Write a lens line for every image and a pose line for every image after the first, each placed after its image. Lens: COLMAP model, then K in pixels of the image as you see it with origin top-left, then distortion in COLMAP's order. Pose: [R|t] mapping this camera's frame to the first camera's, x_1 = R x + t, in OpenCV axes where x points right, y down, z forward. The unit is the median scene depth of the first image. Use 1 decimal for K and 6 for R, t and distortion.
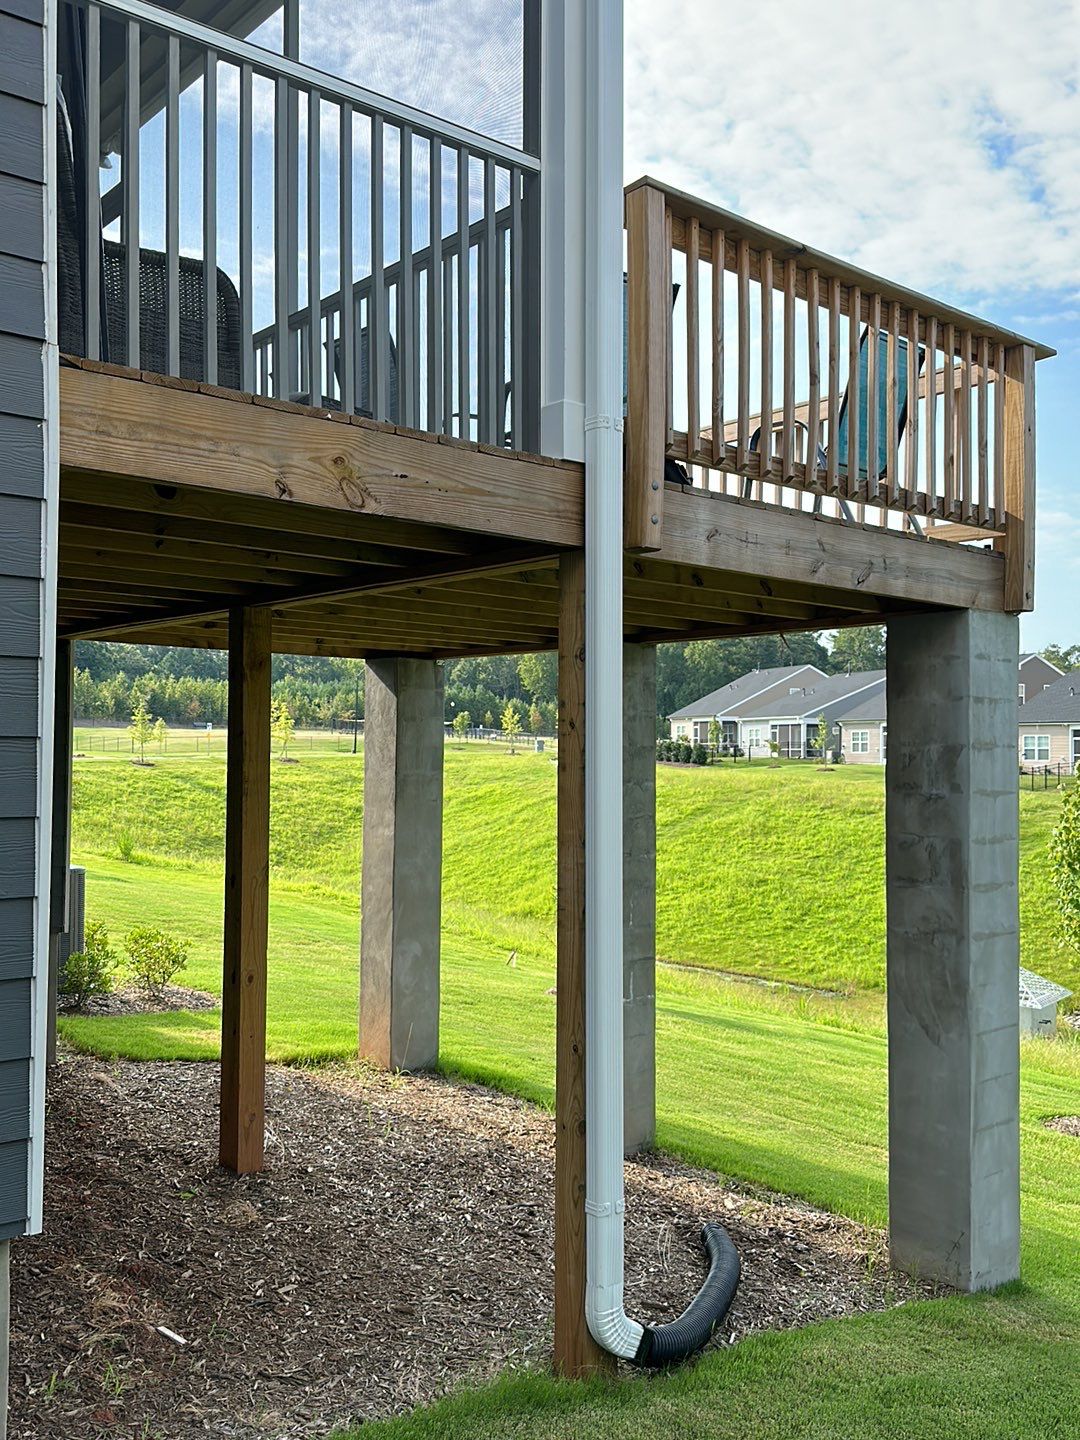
lens RADIAL K [[1264.9, 0, 536.4], [0, 1264.9, 719.0], [0, 0, 1]] dist [0.071755, -0.137960]
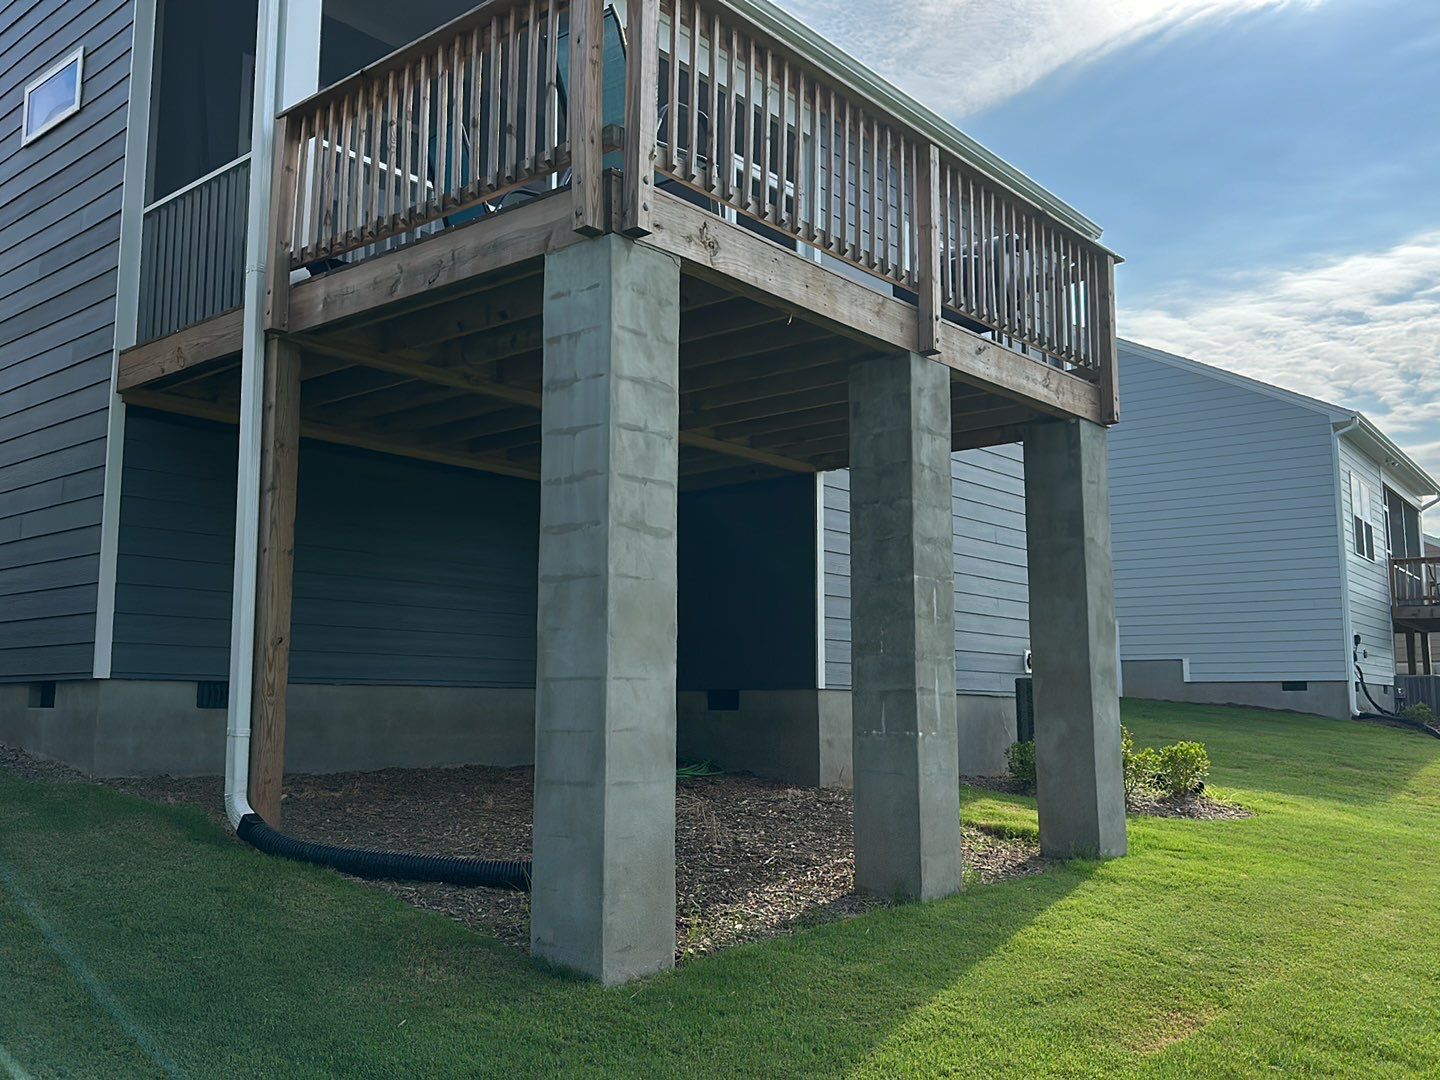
lens RADIAL K [[1264.9, 0, 715.1], [0, 1264.9, 541.3], [0, 0, 1]] dist [0.071755, -0.137960]
pose [[0.181732, -0.139260, -0.973437, 1.285915], [0.023962, 0.990255, -0.137192, 0.272406], [0.983056, 0.001607, 0.183298, 0.933439]]
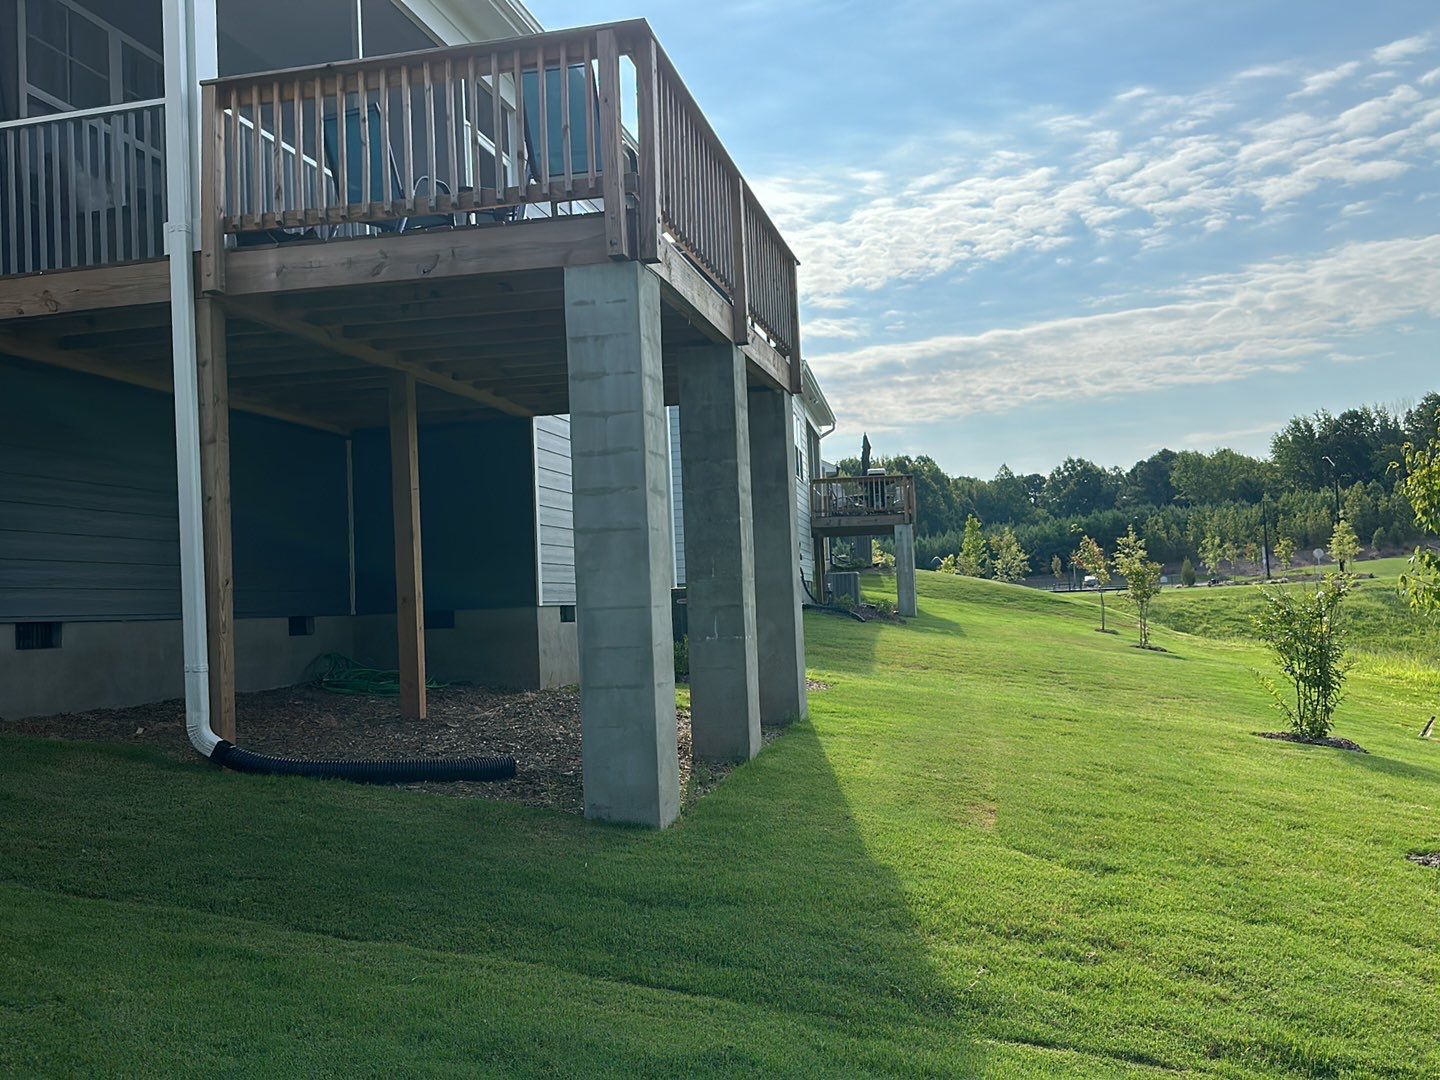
lens RADIAL K [[1264.9, 0, 728.3], [0, 1264.9, 546.2], [0, 0, 1]] dist [0.071755, -0.137960]
pose [[0.614548, -0.071638, -0.785620, 1.368578], [0.067197, 0.997002, -0.038349, 0.237892], [0.786012, -0.029224, 0.617520, 0.348016]]
